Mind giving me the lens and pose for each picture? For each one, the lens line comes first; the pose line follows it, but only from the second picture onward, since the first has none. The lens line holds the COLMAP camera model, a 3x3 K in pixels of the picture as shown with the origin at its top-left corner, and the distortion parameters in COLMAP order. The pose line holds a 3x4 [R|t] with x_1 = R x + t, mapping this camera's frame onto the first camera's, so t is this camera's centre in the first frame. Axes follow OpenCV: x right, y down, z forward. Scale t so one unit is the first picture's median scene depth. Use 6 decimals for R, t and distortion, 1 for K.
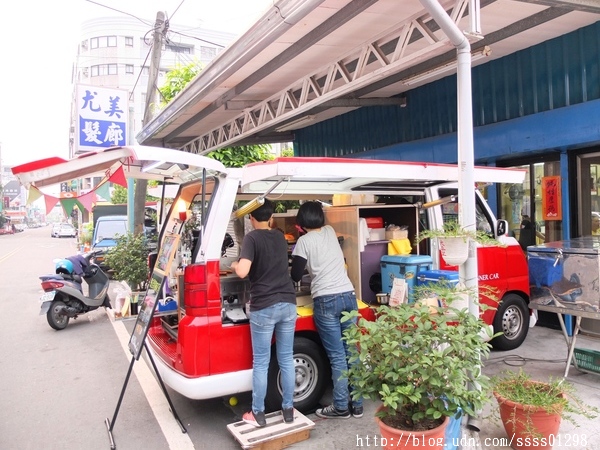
lens RADIAL K [[474.7, 0, 303.0], [0, 474.7, 221.5], [0, 0, 1]] dist [-0.062135, 0.058118]
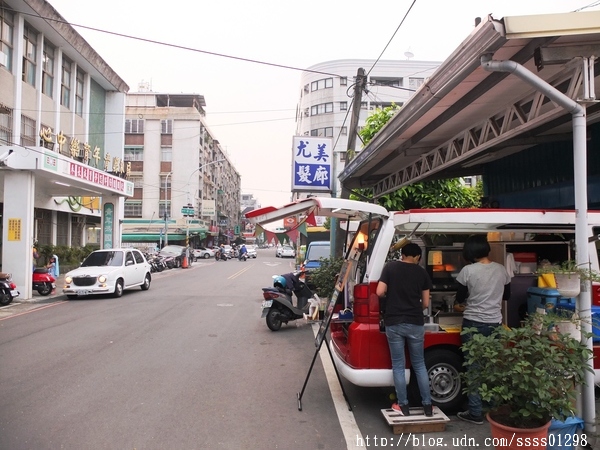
lens RADIAL K [[474.7, 0, 299.8], [0, 474.7, 224.3], [0, 0, 1]] dist [-0.062135, 0.058118]
pose [[0.901915, 0.009732, -0.431805, 0.144523], [-0.029854, 0.998760, -0.039844, -0.015030], [0.430882, 0.048827, 0.901087, -0.221800]]
